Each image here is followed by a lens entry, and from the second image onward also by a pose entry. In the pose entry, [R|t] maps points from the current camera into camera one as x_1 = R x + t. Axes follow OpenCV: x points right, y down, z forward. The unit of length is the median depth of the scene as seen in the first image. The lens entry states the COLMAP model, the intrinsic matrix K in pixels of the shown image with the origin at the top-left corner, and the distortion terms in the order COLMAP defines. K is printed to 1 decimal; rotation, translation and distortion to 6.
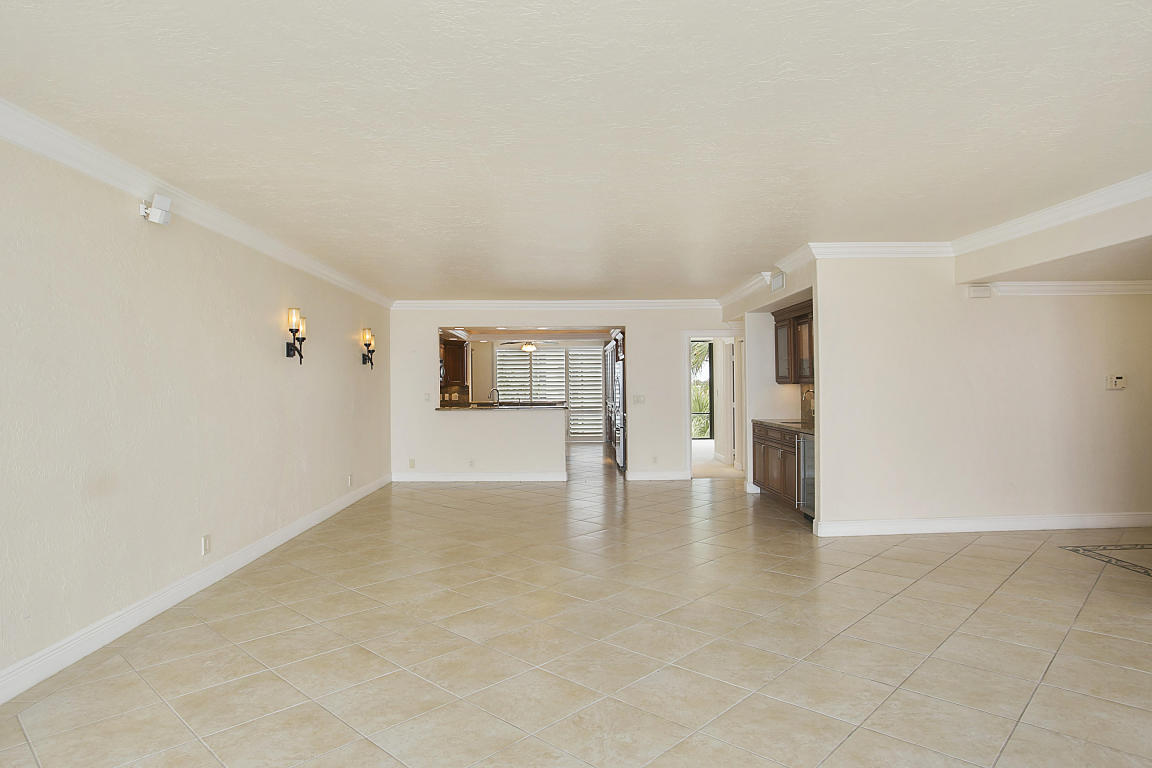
lens RADIAL K [[674.0, 0, 576.0], [0, 674.0, 384.0], [0, 0, 1]] dist [-0.042775, 0.001631]
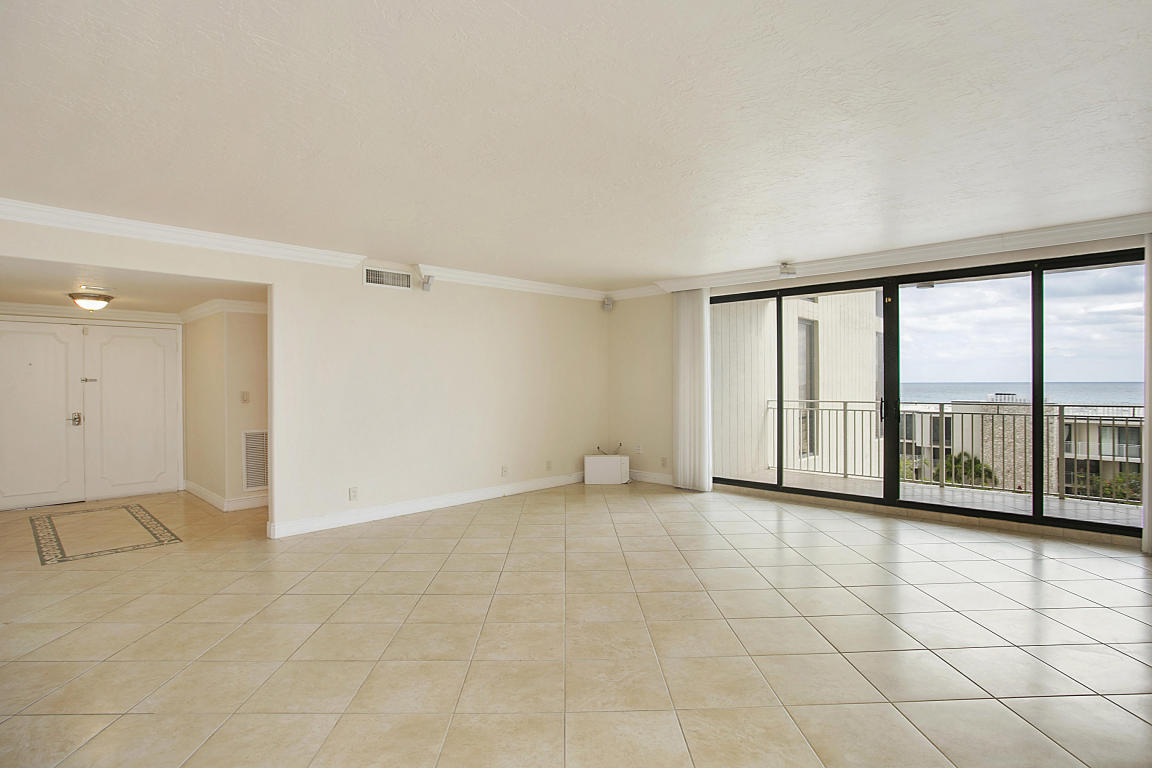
lens RADIAL K [[584.0, 0, 581.9], [0, 584.0, 383.5], [0, 0, 1]] dist [-0.045413, 0.000675]
pose [[-0.703302, 0.015641, 0.710719, -0.250029], [0.011695, 0.999877, -0.010431, 0.006961], [-0.710795, 0.000976, -0.703398, 0.702510]]
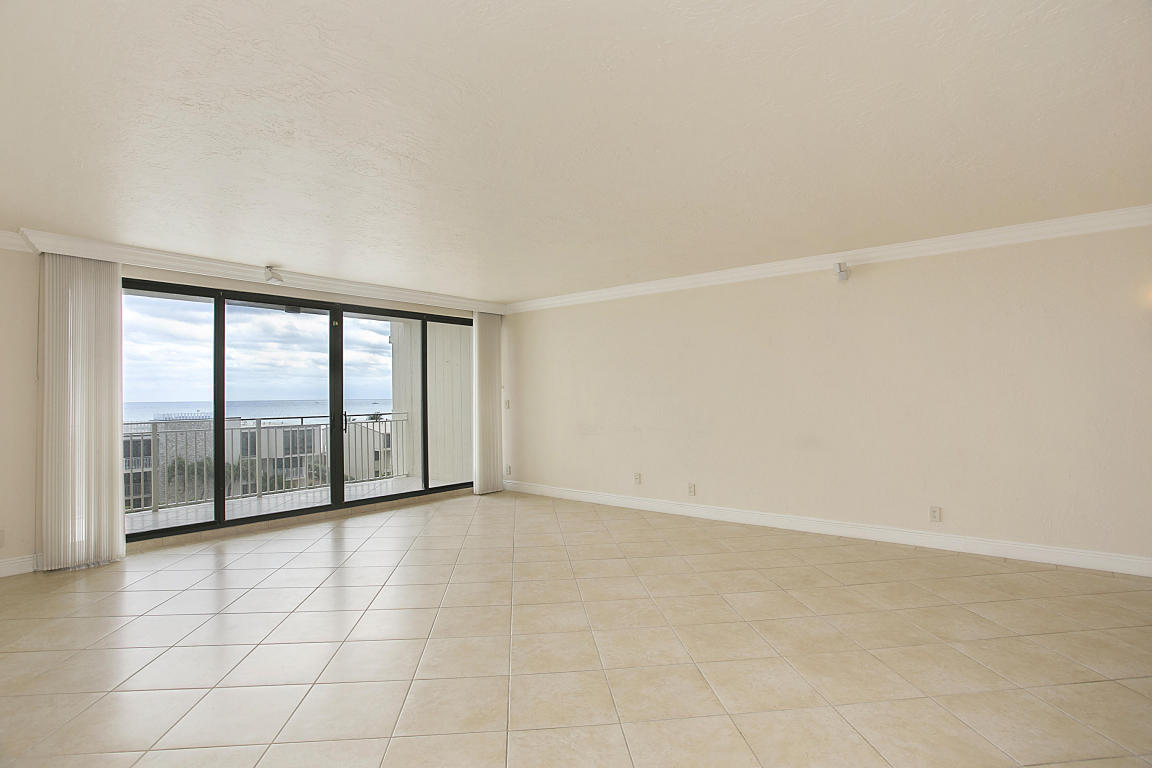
lens RADIAL K [[569.0, 0, 563.3], [0, 569.0, 381.7], [0, 0, 1]] dist [-0.033579, 0.000629]
pose [[-0.661327, 0.004865, -0.750082, 0.378315], [0.025532, 0.999546, -0.016027, 0.000939], [0.749663, -0.029750, -0.661150, 0.677597]]
